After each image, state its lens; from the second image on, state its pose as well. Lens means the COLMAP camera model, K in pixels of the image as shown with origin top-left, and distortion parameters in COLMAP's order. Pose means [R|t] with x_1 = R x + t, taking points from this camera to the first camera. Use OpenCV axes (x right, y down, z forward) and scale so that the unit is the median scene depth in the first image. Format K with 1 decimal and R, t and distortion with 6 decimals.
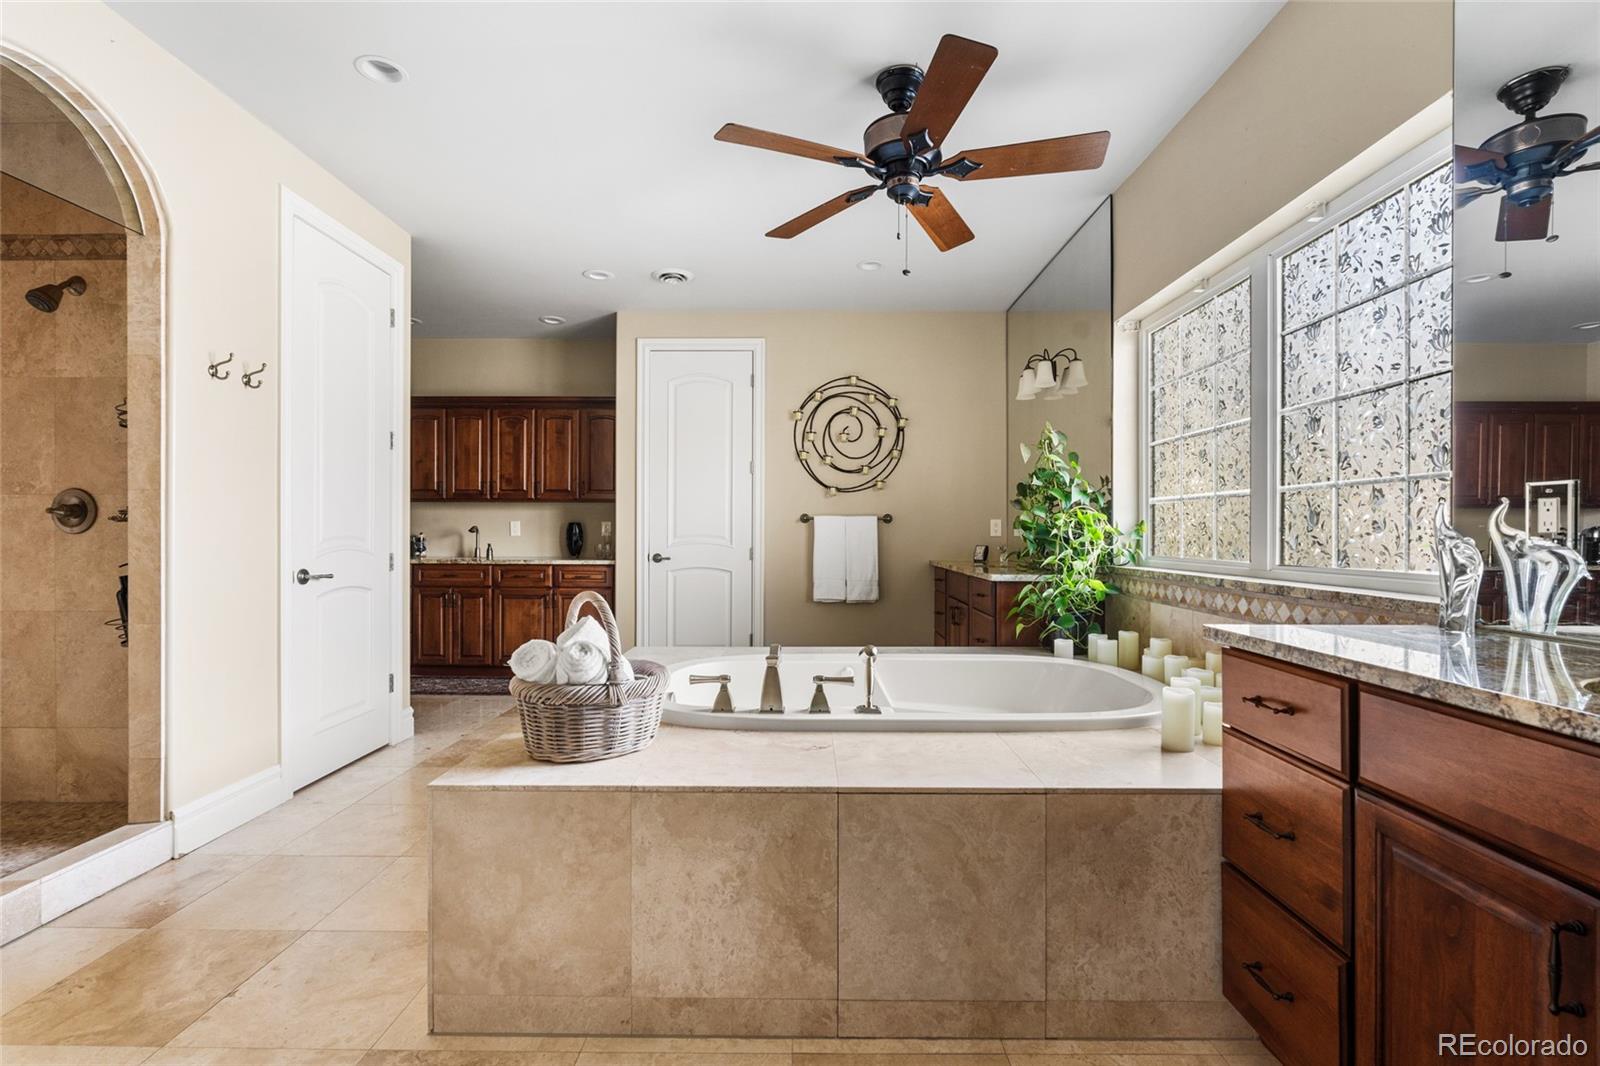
lens RADIAL K [[714.5, 0, 801.3], [0, 714.5, 533.5], [0, 0, 1]] dist [-0.003959, -0.000181]
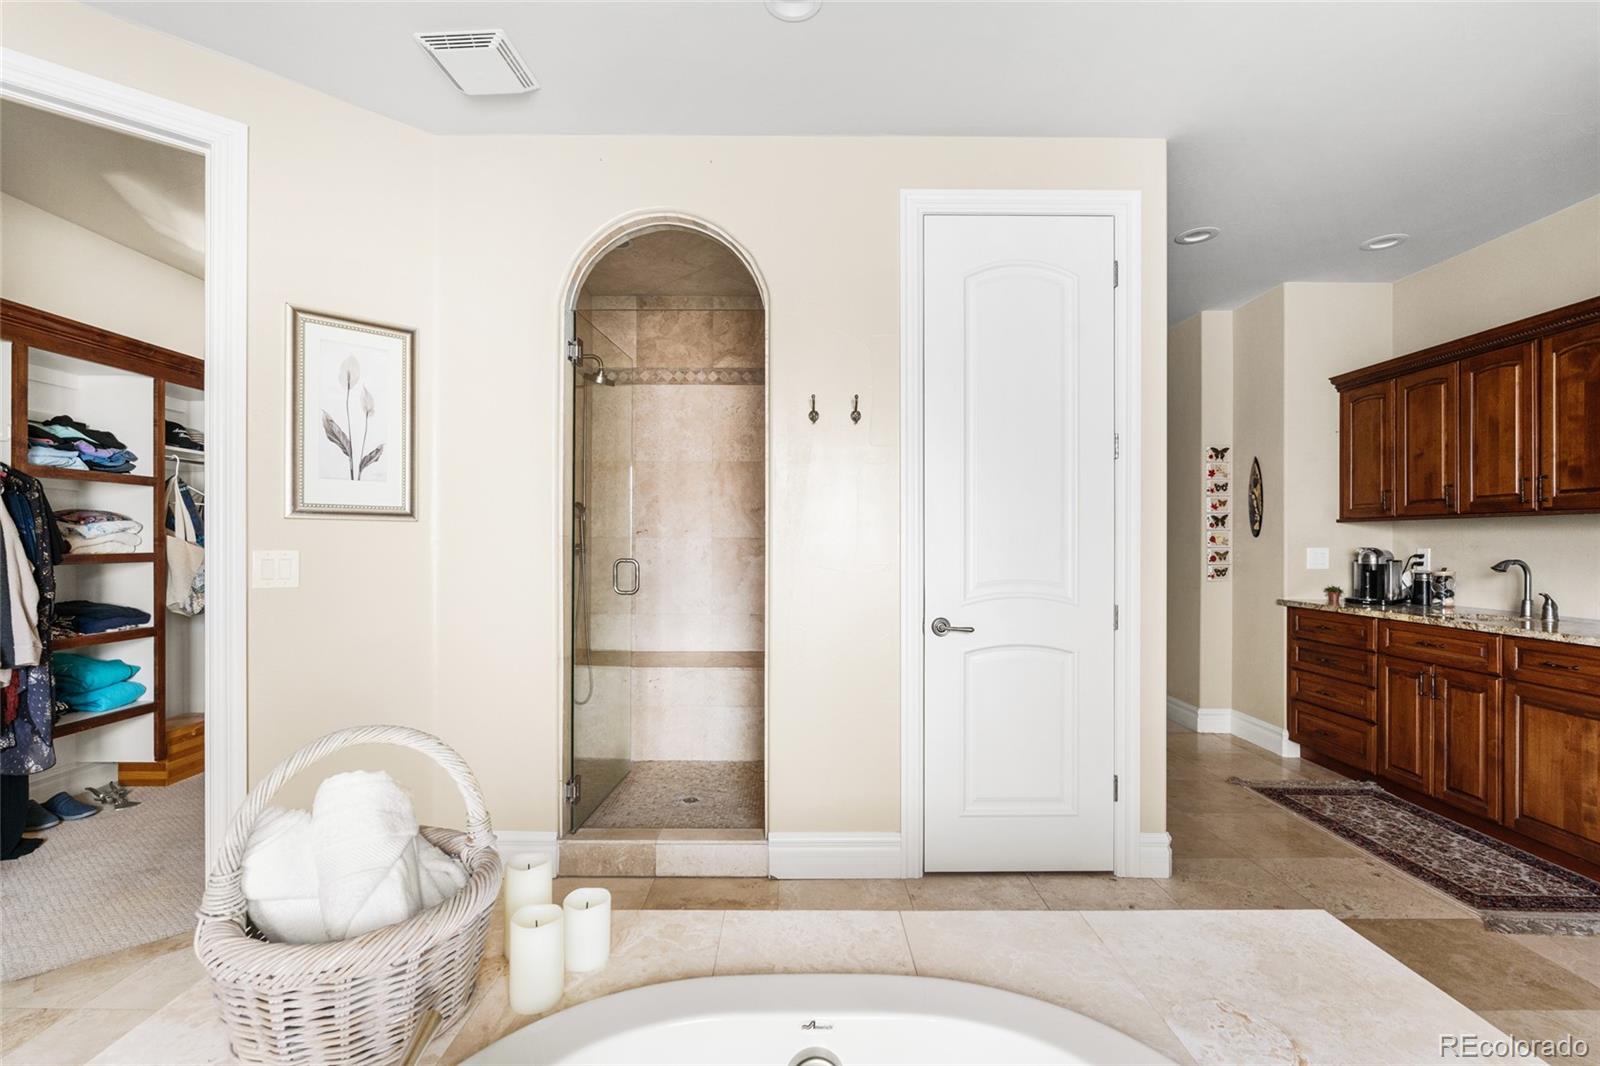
lens RADIAL K [[714.5, 0, 800.0], [0, 714.5, 536.9], [0, 0, 1]] dist [-0.003959, -0.000181]
pose [[0.006689, -0.007640, -0.999948, 0.093628], [-0.003165, 0.999966, -0.007661, -0.023657], [0.999973, 0.003216, 0.006665, 0.475076]]
